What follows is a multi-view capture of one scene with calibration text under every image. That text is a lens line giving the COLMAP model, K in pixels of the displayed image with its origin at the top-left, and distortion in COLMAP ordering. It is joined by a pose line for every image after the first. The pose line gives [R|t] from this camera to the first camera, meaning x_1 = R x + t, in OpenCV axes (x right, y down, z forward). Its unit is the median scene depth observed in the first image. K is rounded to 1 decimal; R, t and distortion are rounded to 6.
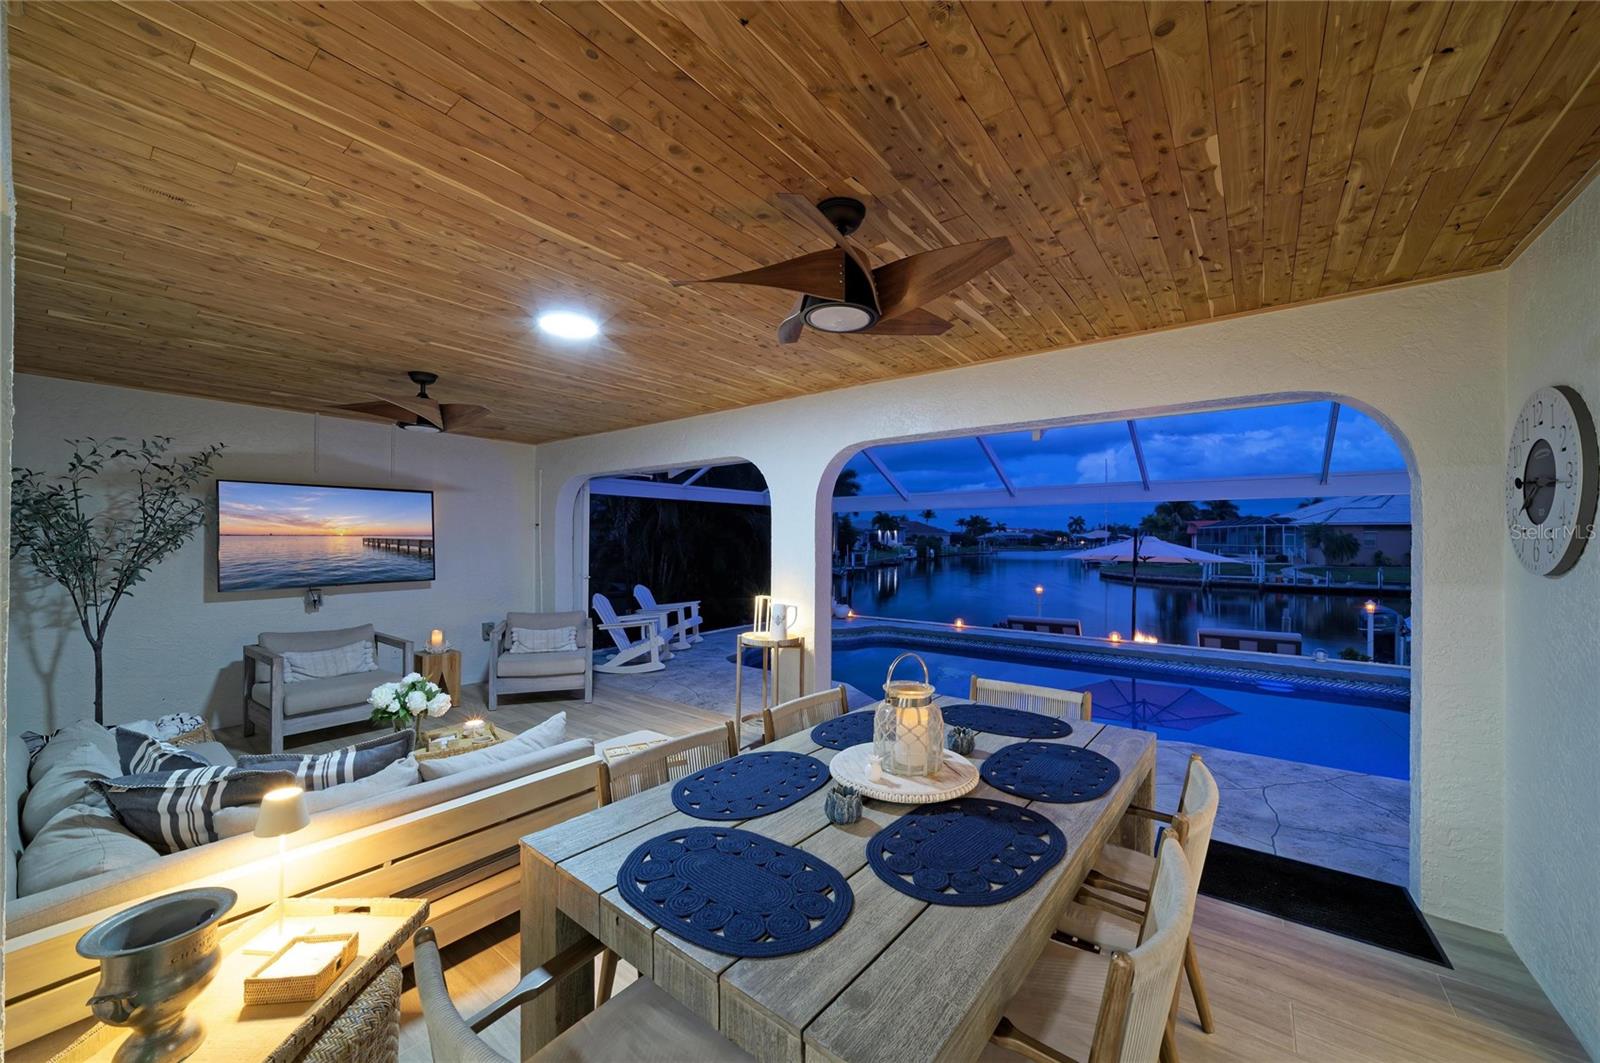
lens RADIAL K [[593.6, 0, 800.3], [0, 593.6, 538.3], [0, 0, 1]] dist [-0.011424, 0.002096]
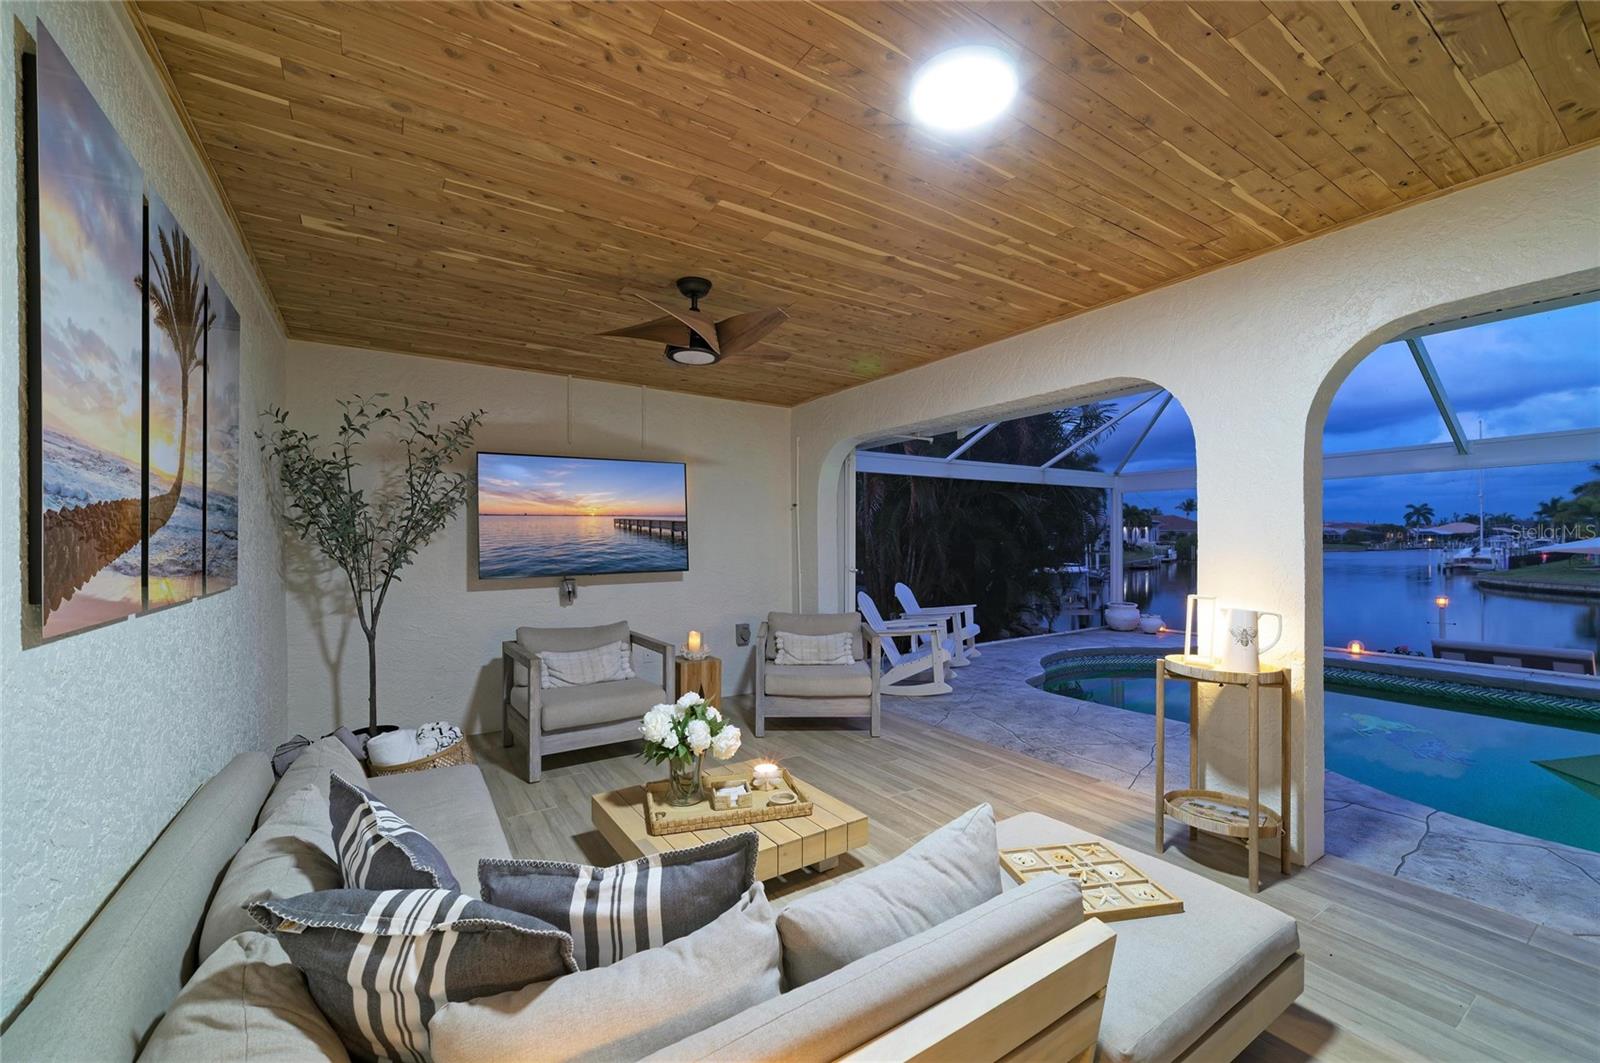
lens RADIAL K [[640.1, 0, 791.9], [0, 640.1, 537.7], [0, 0, 1]] dist [-0.015212, 0.000301]
pose [[0.942774, -0.009854, -0.333287, -0.182920], [0.009026, 0.999951, -0.004032, 0.029692], [0.333311, 0.000793, 0.942817, 0.203974]]
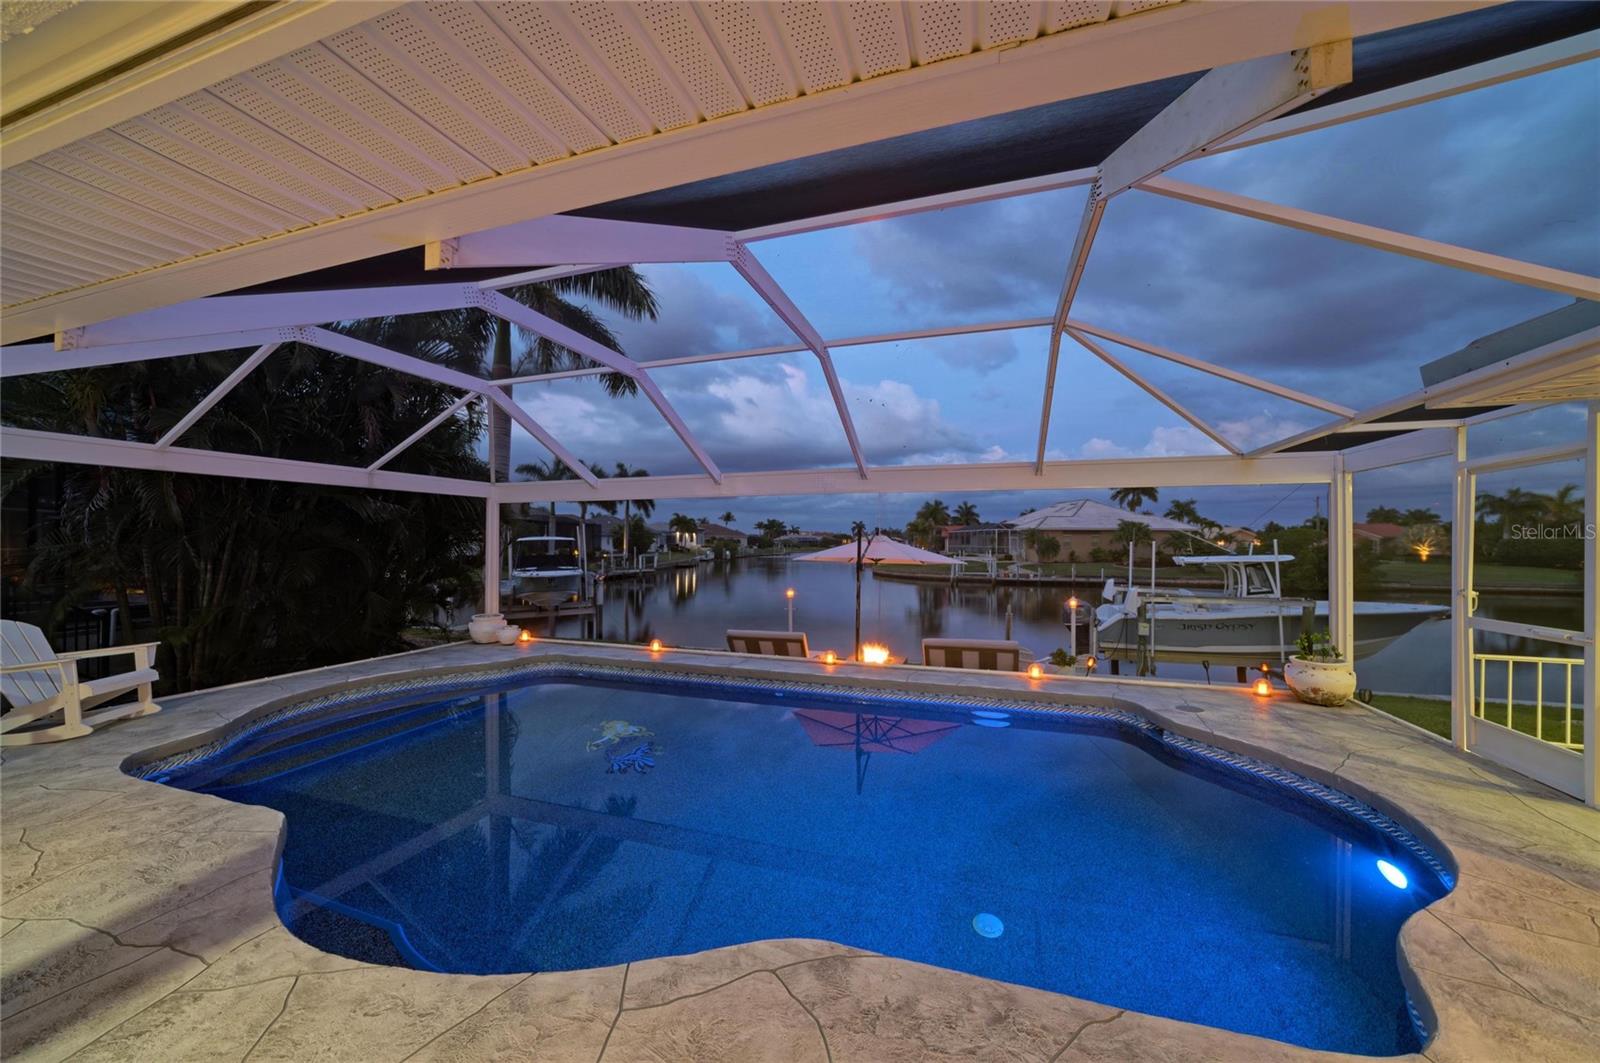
lens RADIAL K [[567.9, 0, 803.1], [0, 567.9, 536.9], [0, 0, 1]] dist [-0.011916, 0.000263]
pose [[0.944151, 0.003508, 0.329496, 0.386440], [-0.001335, 0.999976, -0.006822, 0.009660], [-0.329512, 0.006001, 0.944132, 0.442229]]
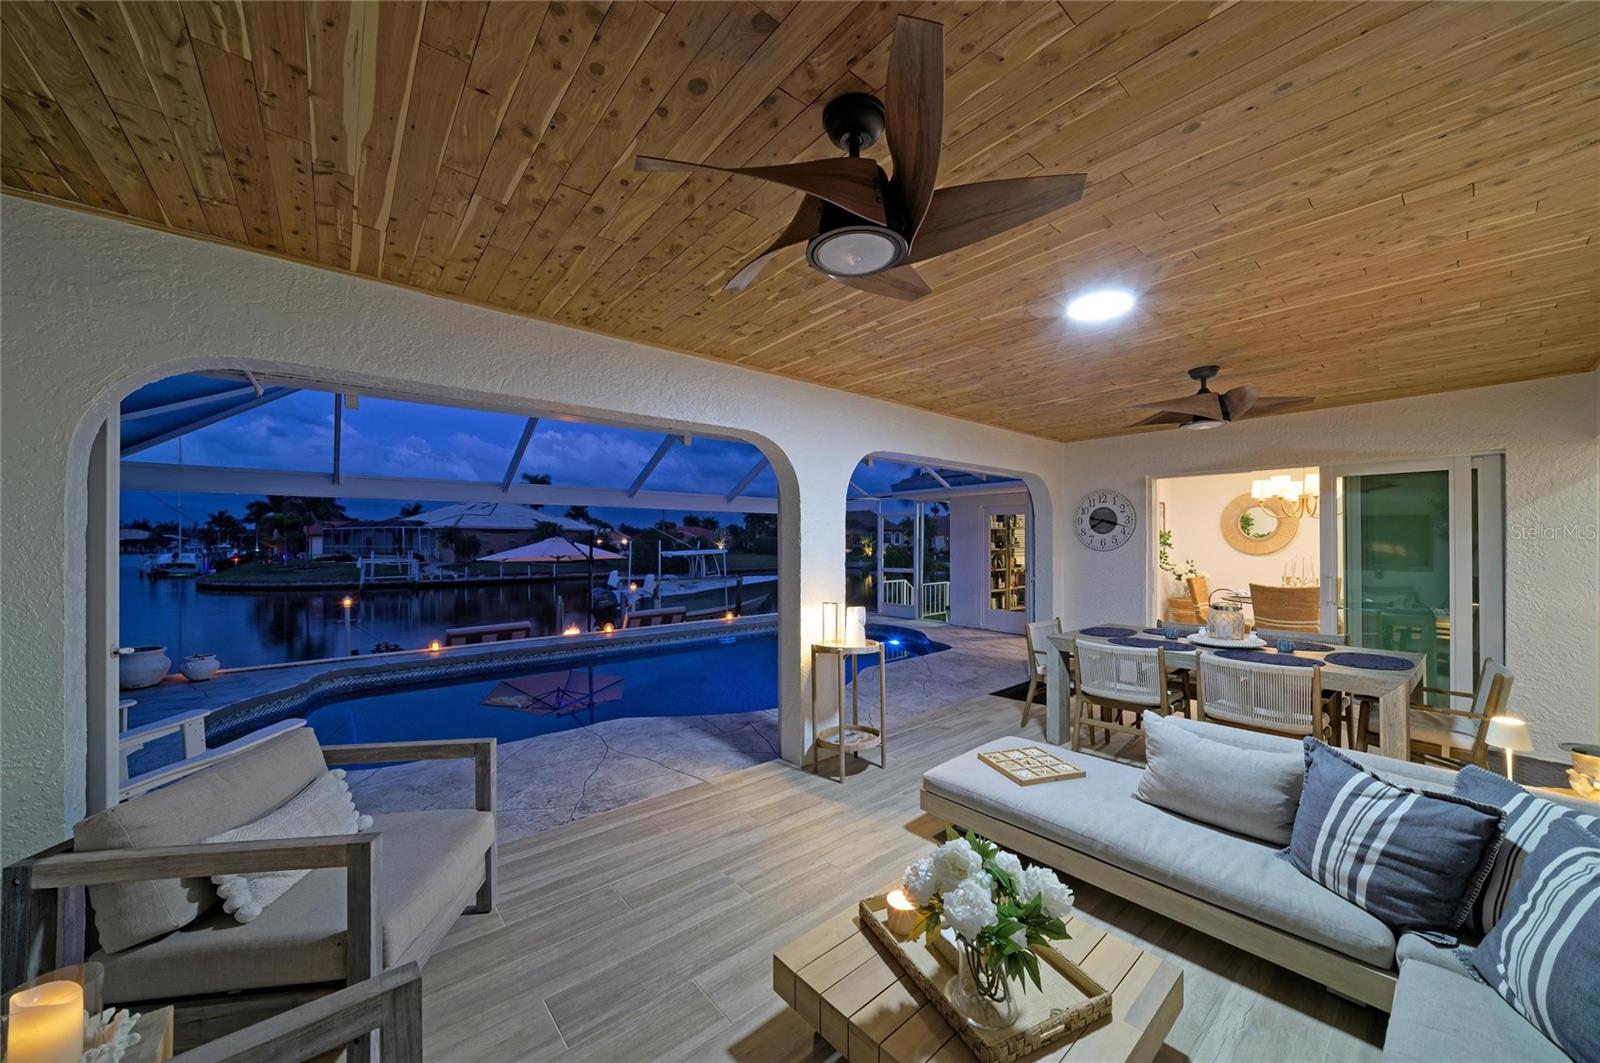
lens RADIAL K [[567.9, 0, 824.5], [0, 567.9, 542.5], [0, 0, 1]] dist [-0.011916, 0.000263]
pose [[0.191541, -0.005168, 0.981471, -0.702727], [0.000336, 0.999986, 0.005200, 0.002417], [-0.981485, -0.000667, 0.191540, 0.657967]]
